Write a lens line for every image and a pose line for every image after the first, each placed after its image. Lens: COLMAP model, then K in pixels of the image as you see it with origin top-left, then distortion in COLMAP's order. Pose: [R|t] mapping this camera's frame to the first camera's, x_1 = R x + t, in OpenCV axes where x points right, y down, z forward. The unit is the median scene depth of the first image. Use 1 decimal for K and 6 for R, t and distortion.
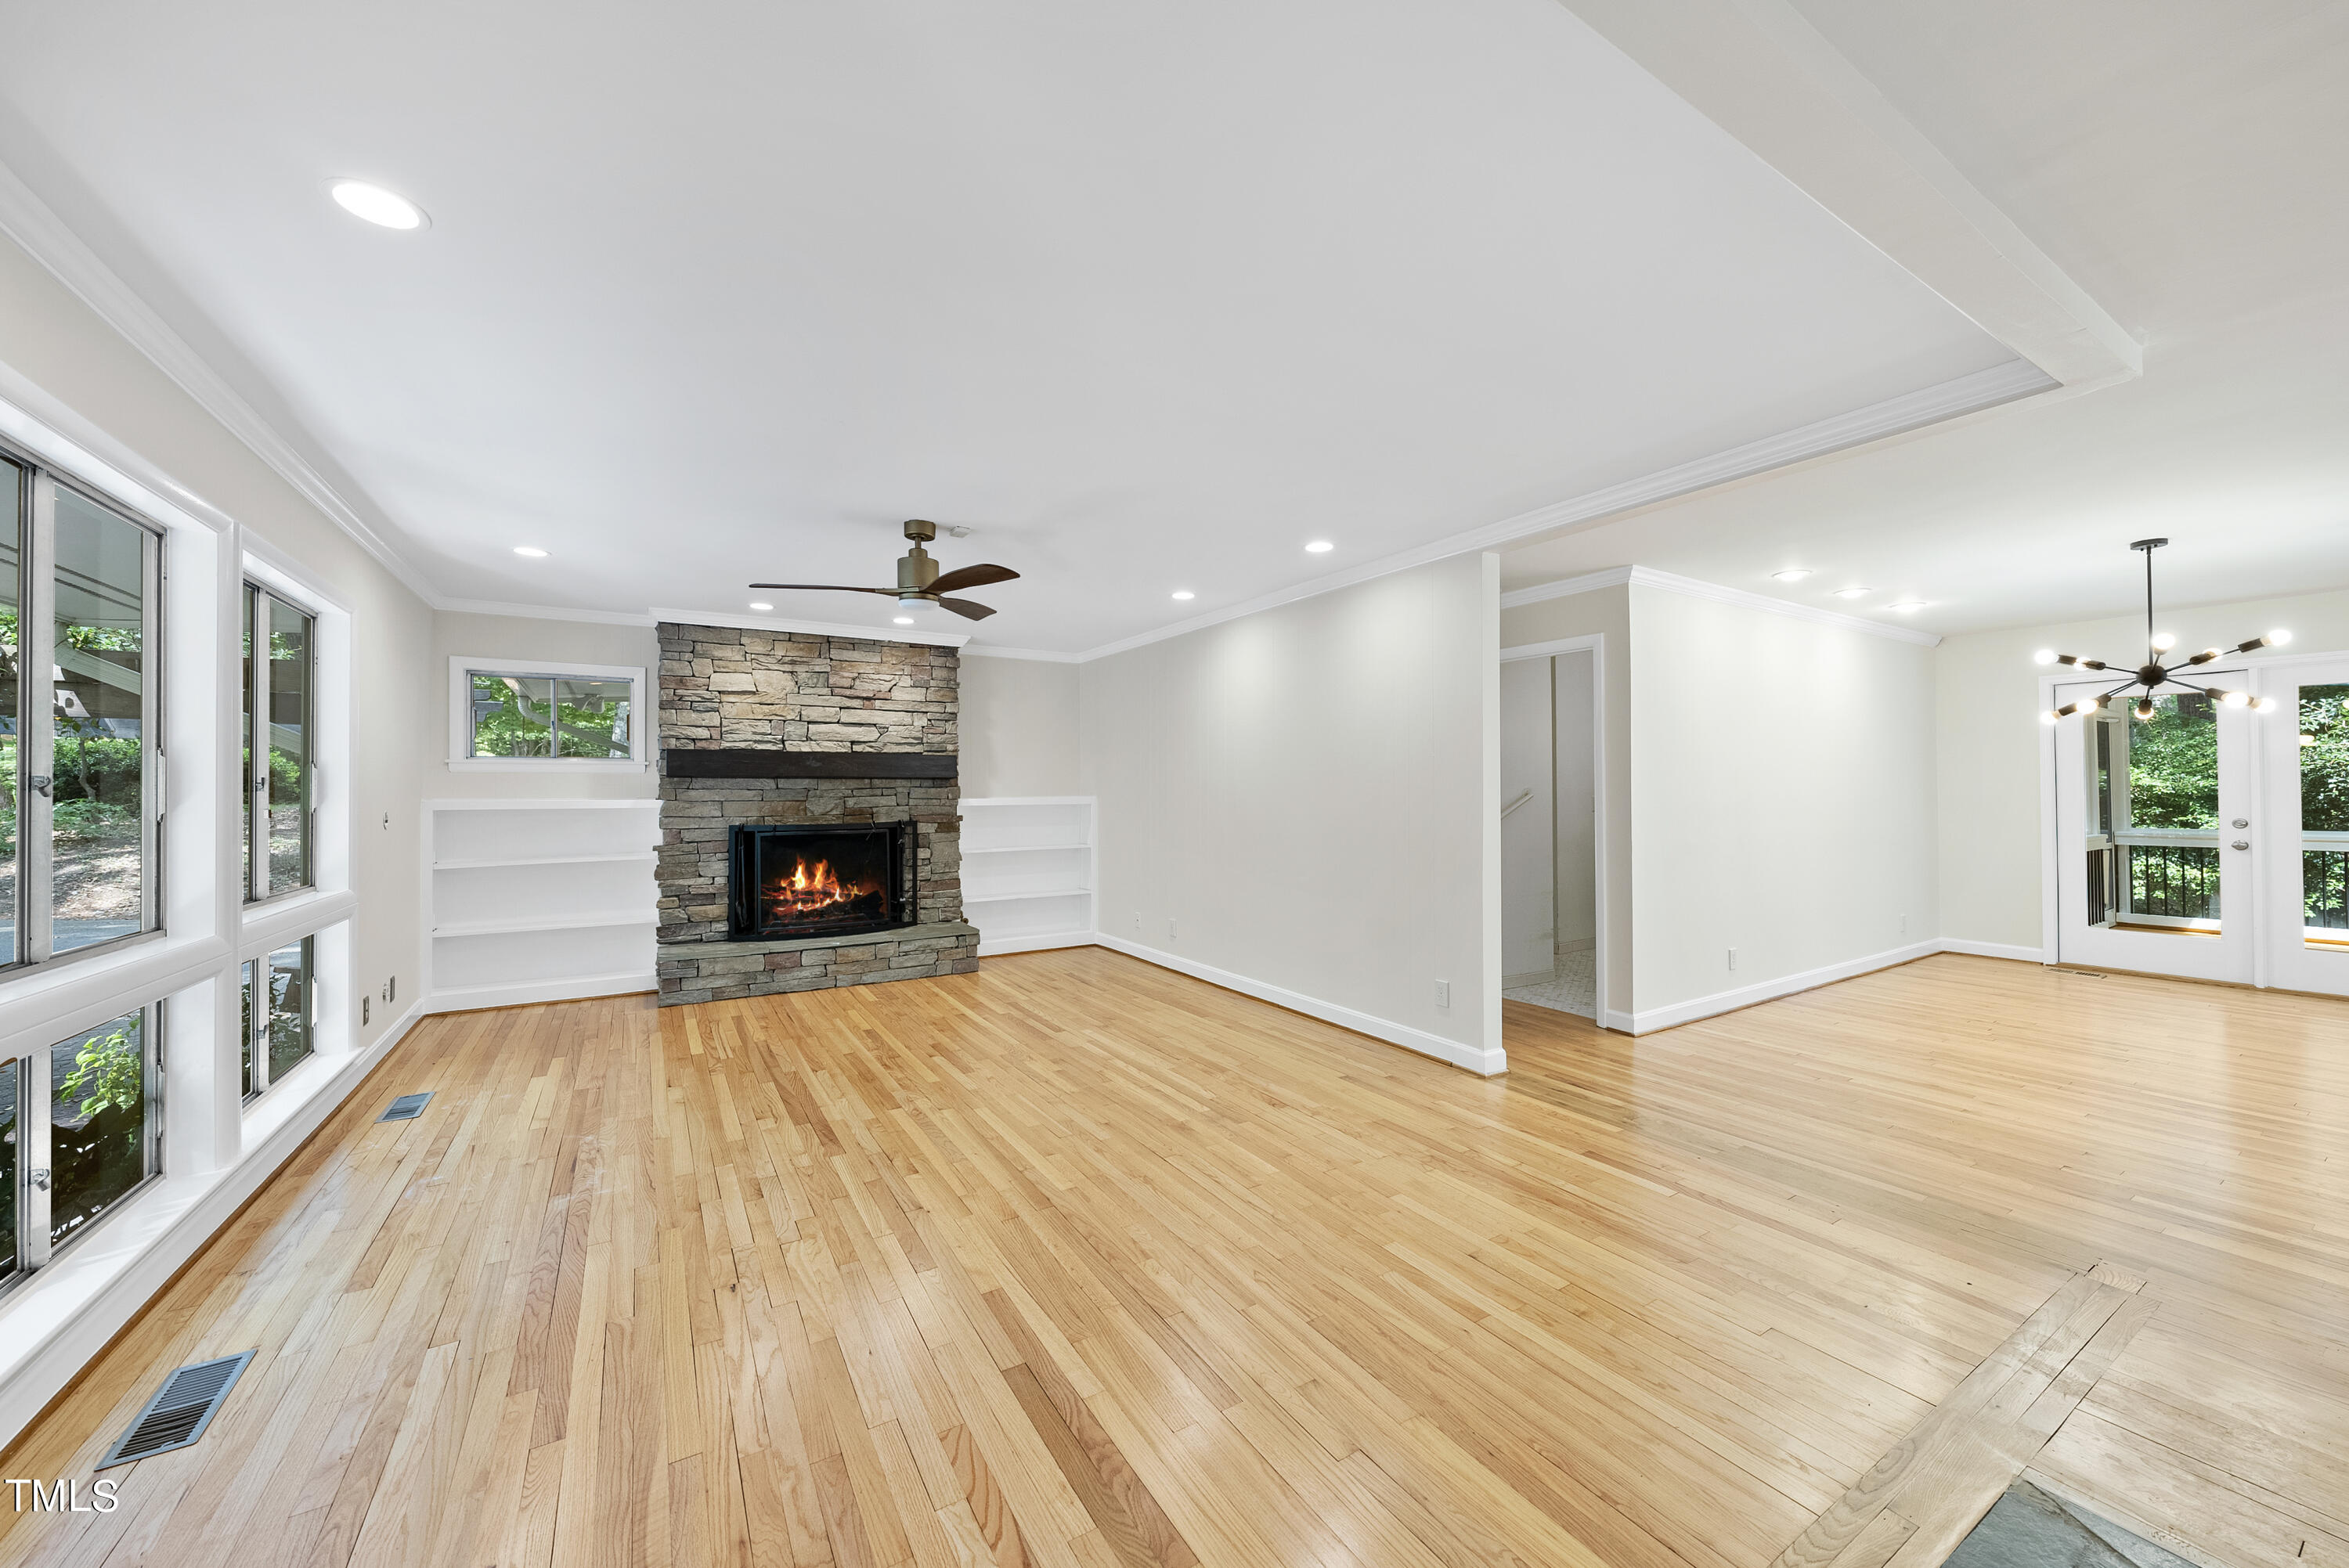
lens RADIAL K [[868.0, 0, 1174.2], [0, 868.0, 785.1], [0, 0, 1]] dist [-0.000169, 0.000001]
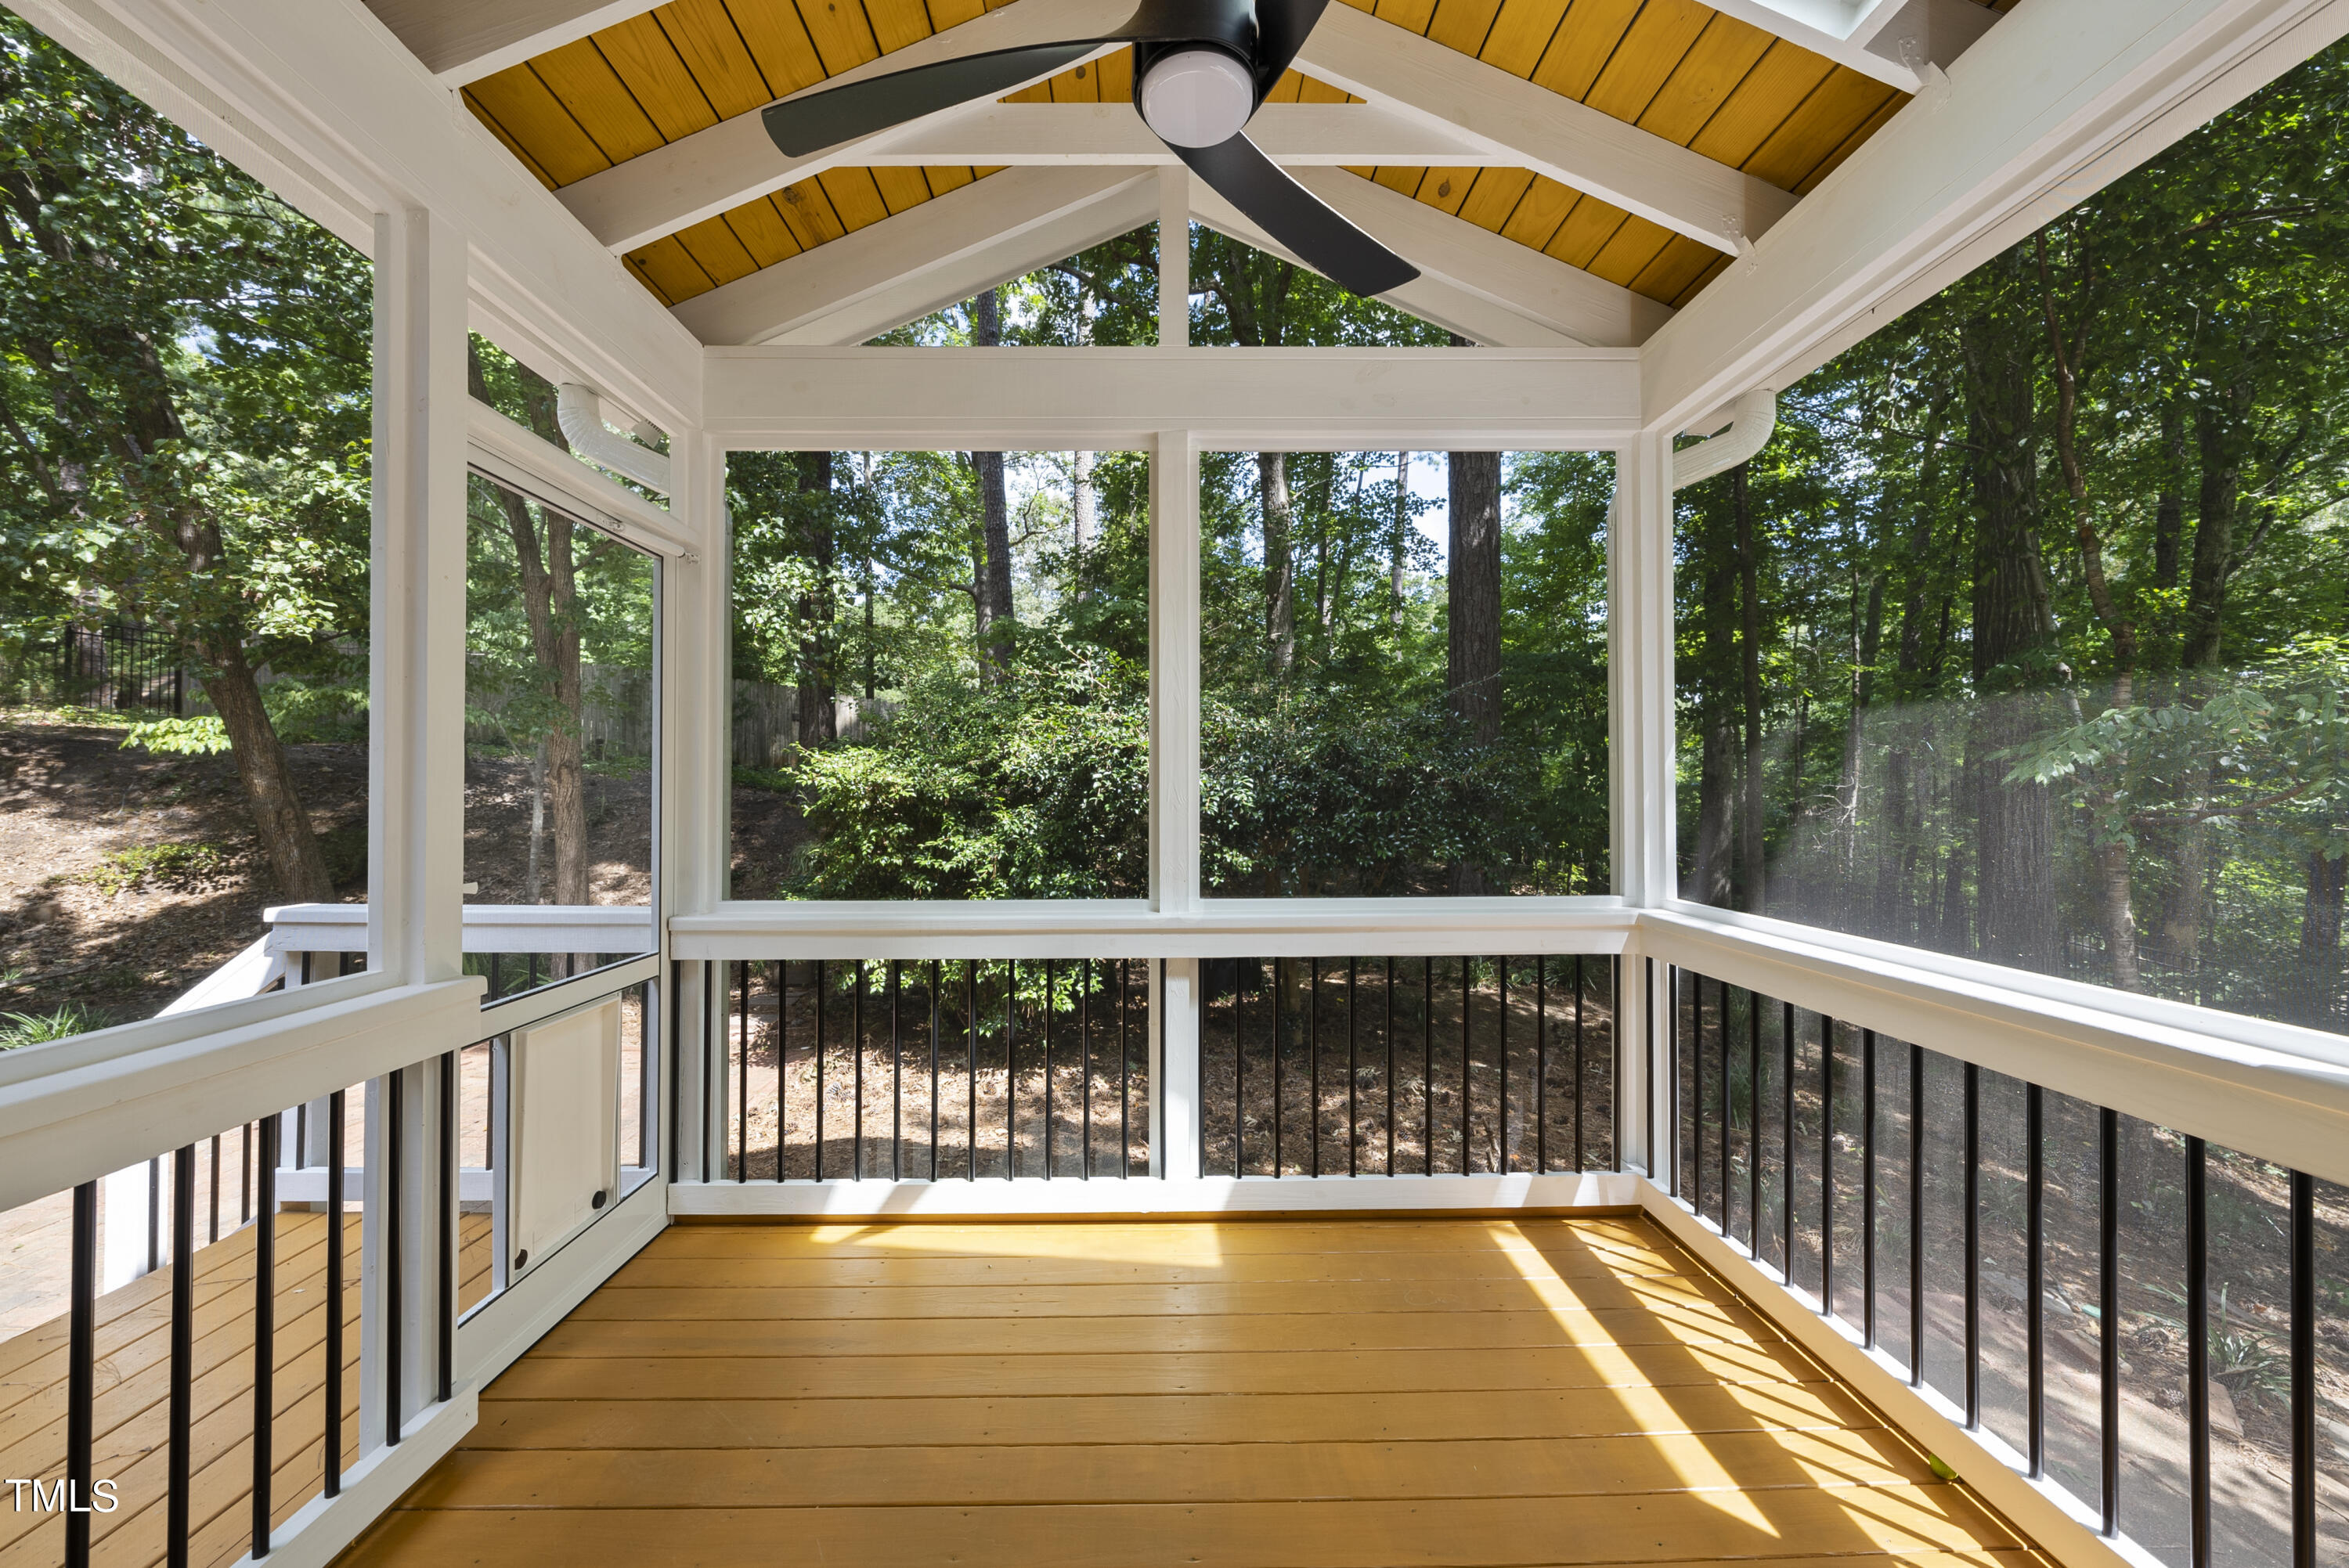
lens RADIAL K [[868.0, 0, 1170.6], [0, 868.0, 788.9], [0, 0, 1]] dist [-0.000169, 0.000001]
pose [[0.511754, 0.012032, 0.859048, 0.769951], [-0.008594, 0.999924, -0.008886, 0.007408], [-0.859089, -0.002835, 0.511818, 0.590378]]
